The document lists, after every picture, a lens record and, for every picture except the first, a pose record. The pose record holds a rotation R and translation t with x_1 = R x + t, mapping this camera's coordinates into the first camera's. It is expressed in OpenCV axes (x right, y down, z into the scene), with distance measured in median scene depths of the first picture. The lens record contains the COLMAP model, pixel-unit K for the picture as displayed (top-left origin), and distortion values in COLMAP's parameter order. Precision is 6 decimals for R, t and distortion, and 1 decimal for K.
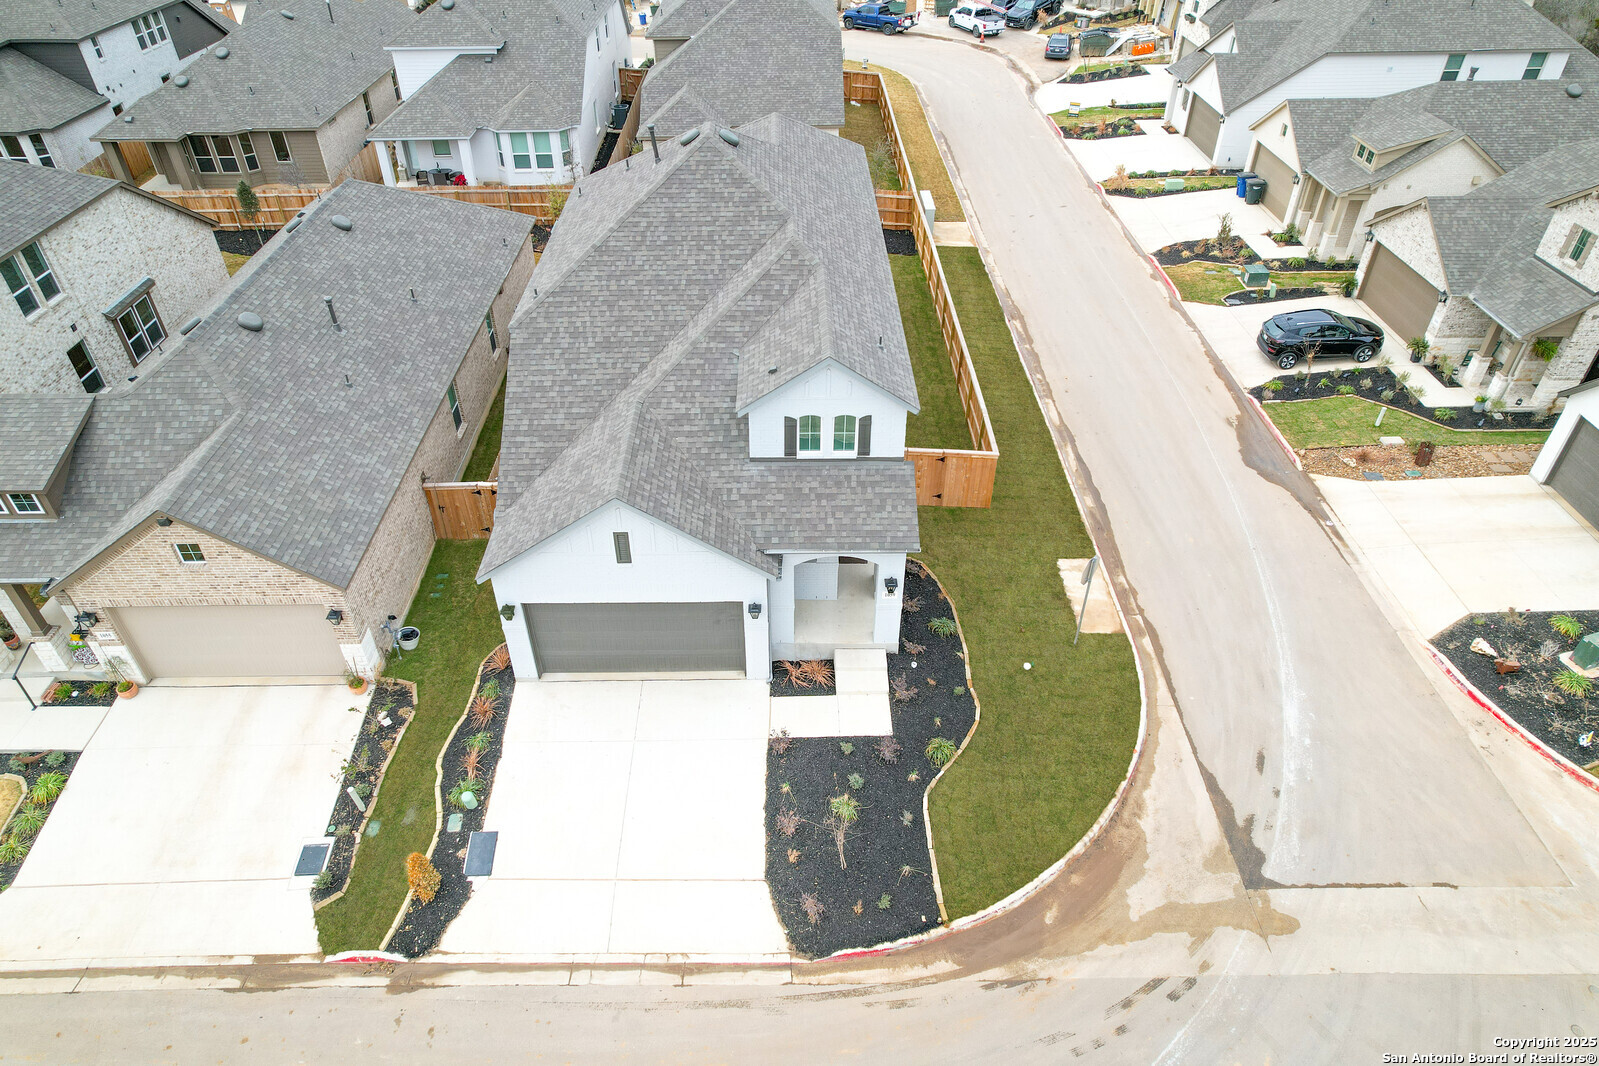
lens RADIAL K [[1017.3, 0, 797.4], [0, 1017.3, 533.7], [0, 0, 1]] dist [-0.057265, 0.069047]
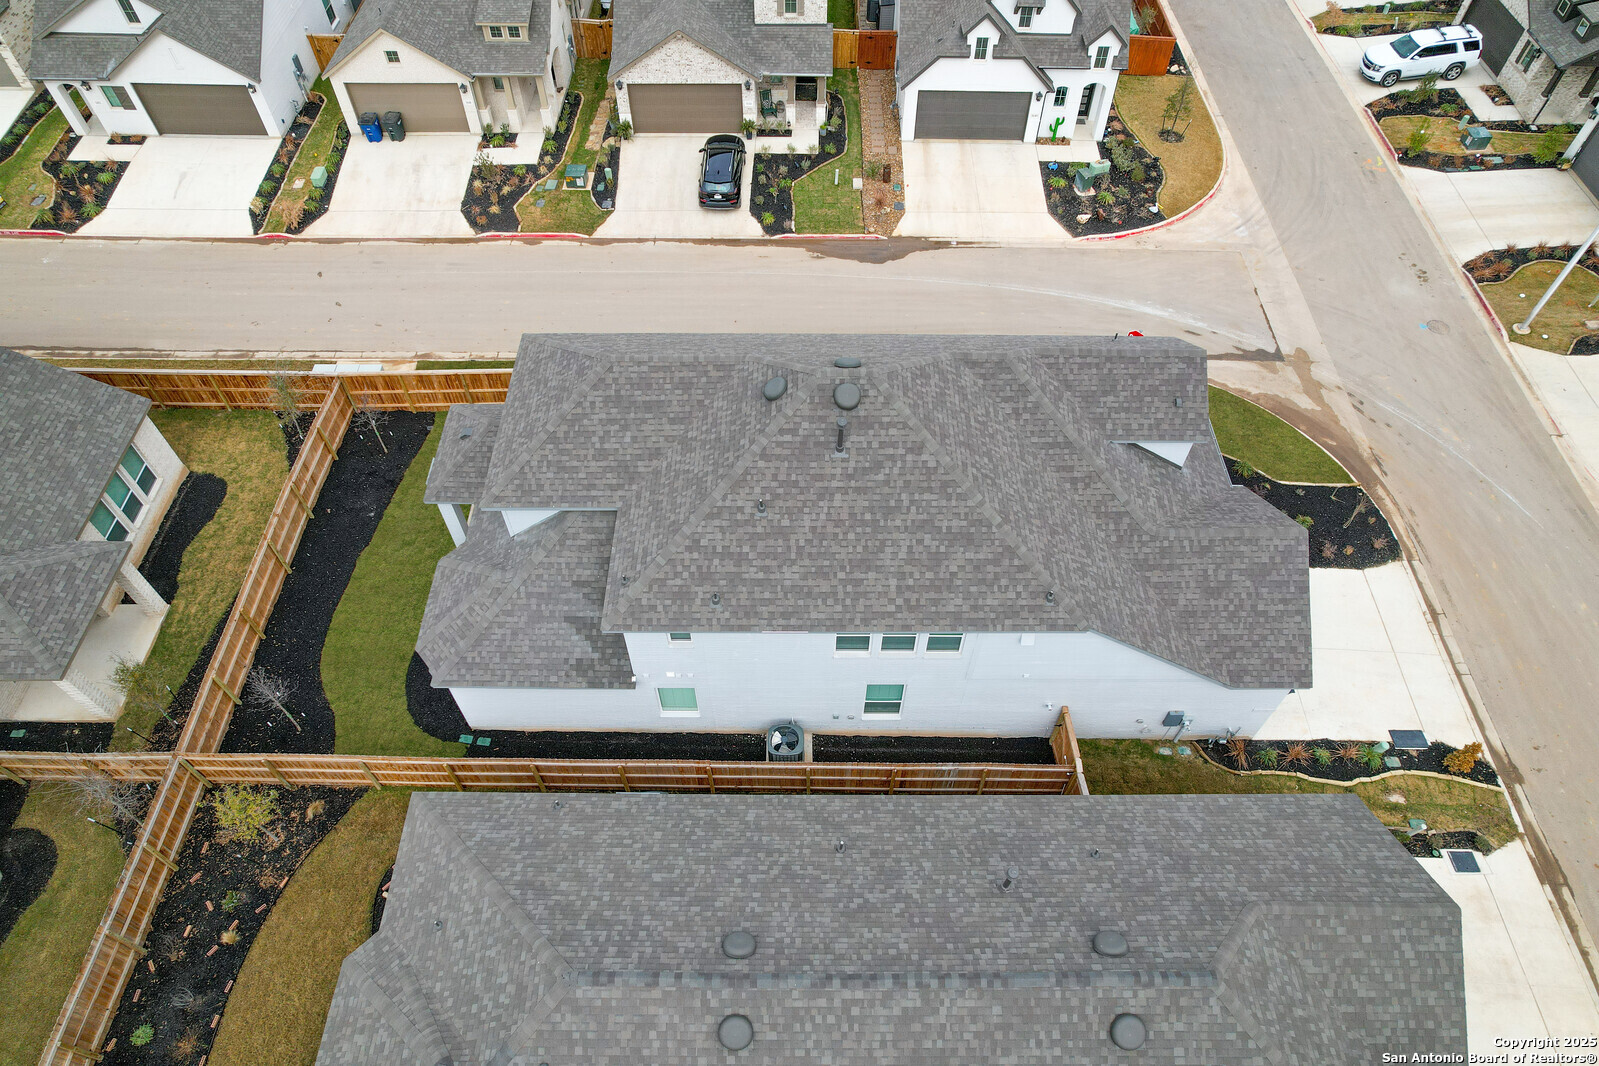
lens RADIAL K [[1017.3, 0, 799.0], [0, 1017.3, 533.1], [0, 0, 1]] dist [-0.057265, 0.069047]
pose [[0.017987, -0.794726, 0.606701, -0.878063], [0.613139, 0.488078, 0.621161, -1.102950], [-0.789770, 0.360819, 0.496057, 0.826261]]
